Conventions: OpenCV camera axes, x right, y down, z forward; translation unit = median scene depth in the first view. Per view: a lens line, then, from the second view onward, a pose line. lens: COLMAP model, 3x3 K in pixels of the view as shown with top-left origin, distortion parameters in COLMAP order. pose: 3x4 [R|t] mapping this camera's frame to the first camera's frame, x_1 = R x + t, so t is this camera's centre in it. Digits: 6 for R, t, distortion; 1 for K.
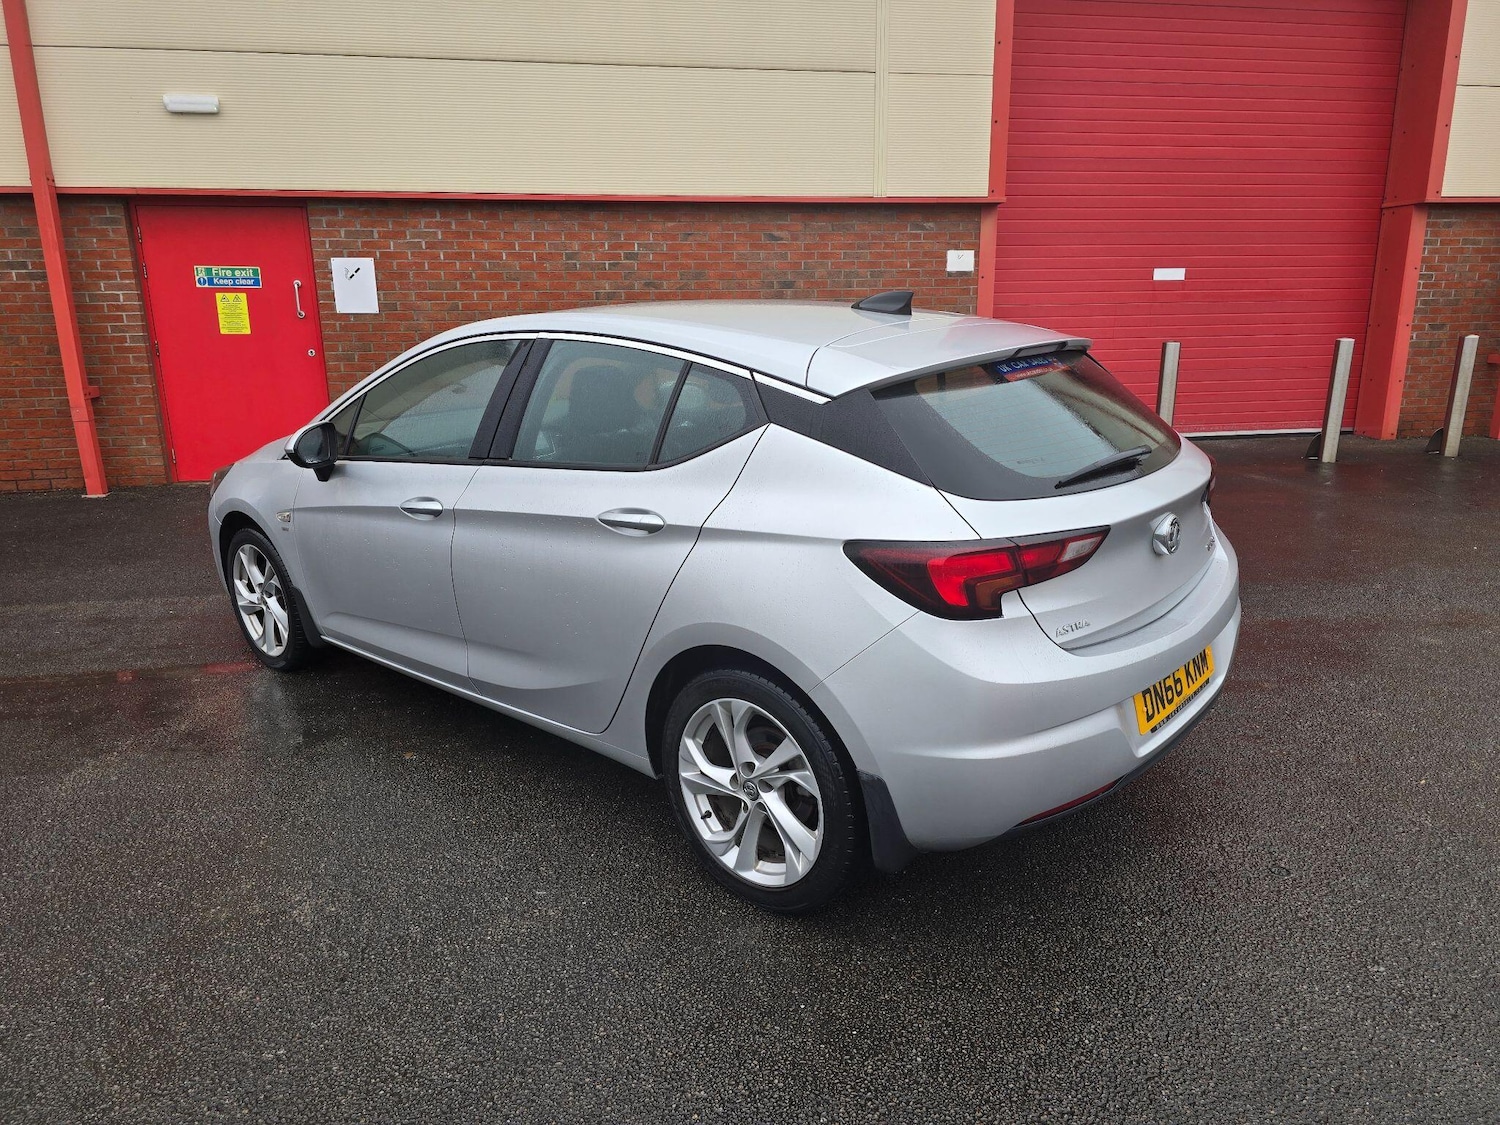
lens RADIAL K [[994.6, 0, 759.8], [0, 994.6, 562.0], [0, 0, 1]] dist [0.063536, -0.053283]
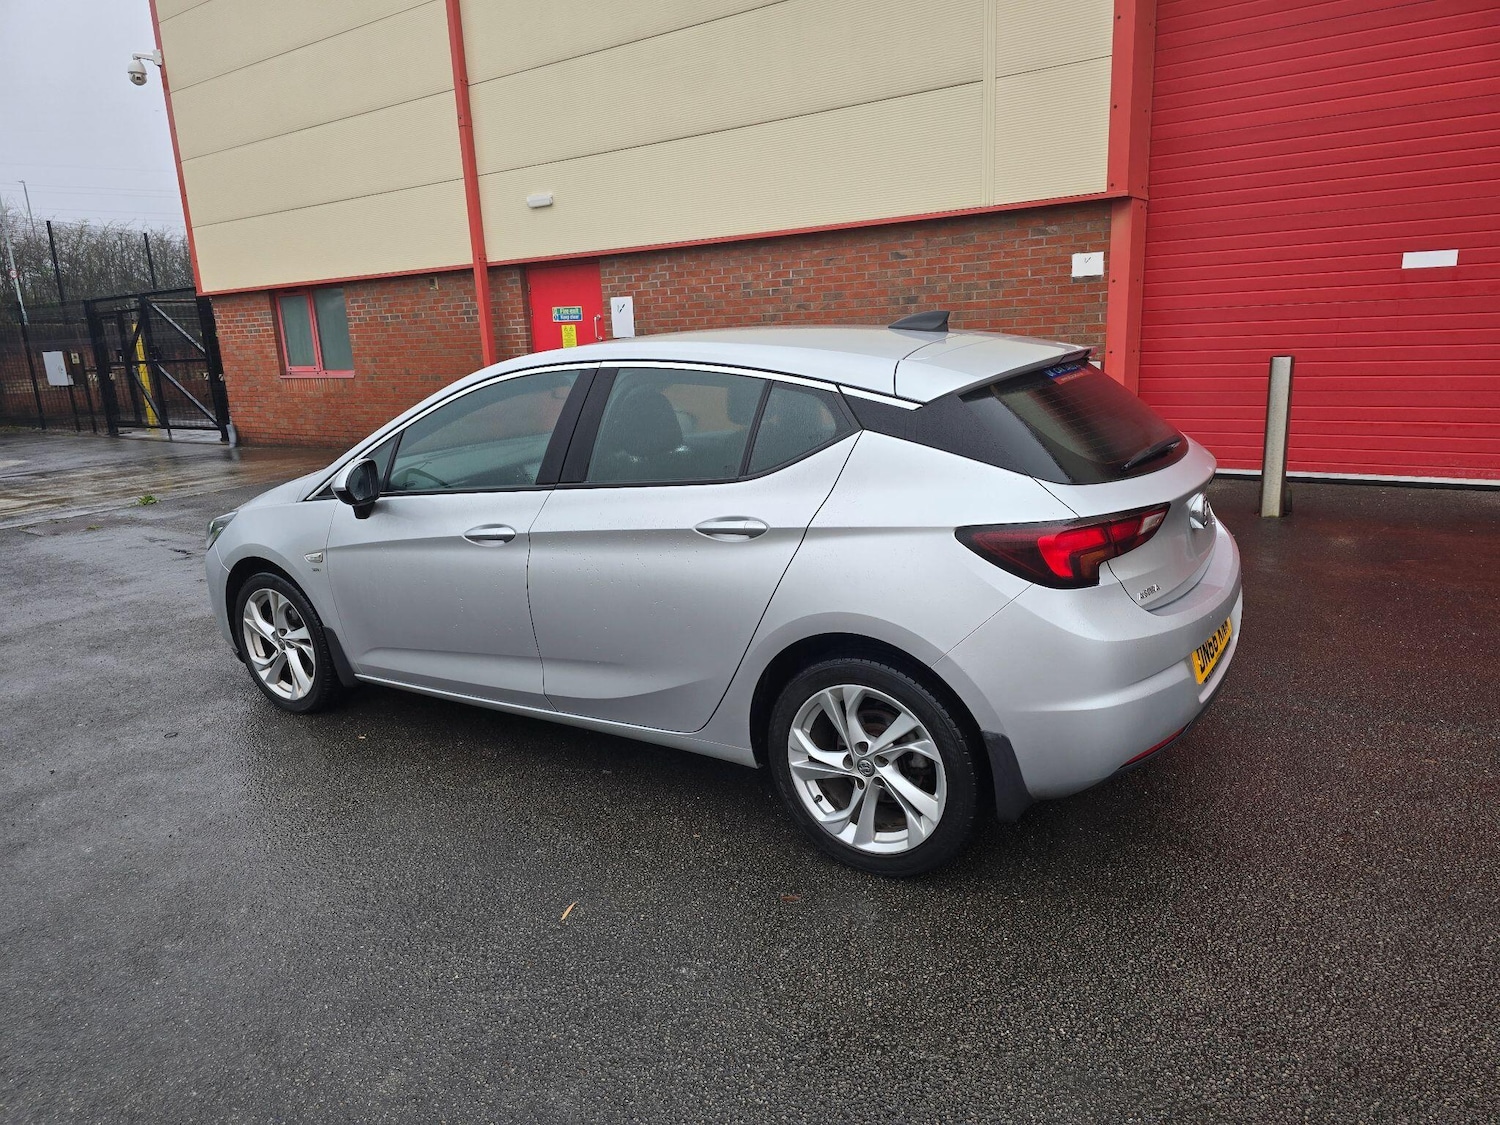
lens RADIAL K [[994.6, 0, 764.6], [0, 994.6, 565.8], [0, 0, 1]] dist [0.063536, -0.053283]
pose [[0.700393, 0.146480, -0.698565, 0.718268], [-0.139097, 0.987962, 0.067701, -0.057675], [0.700073, 0.049751, 0.712336, 0.178753]]
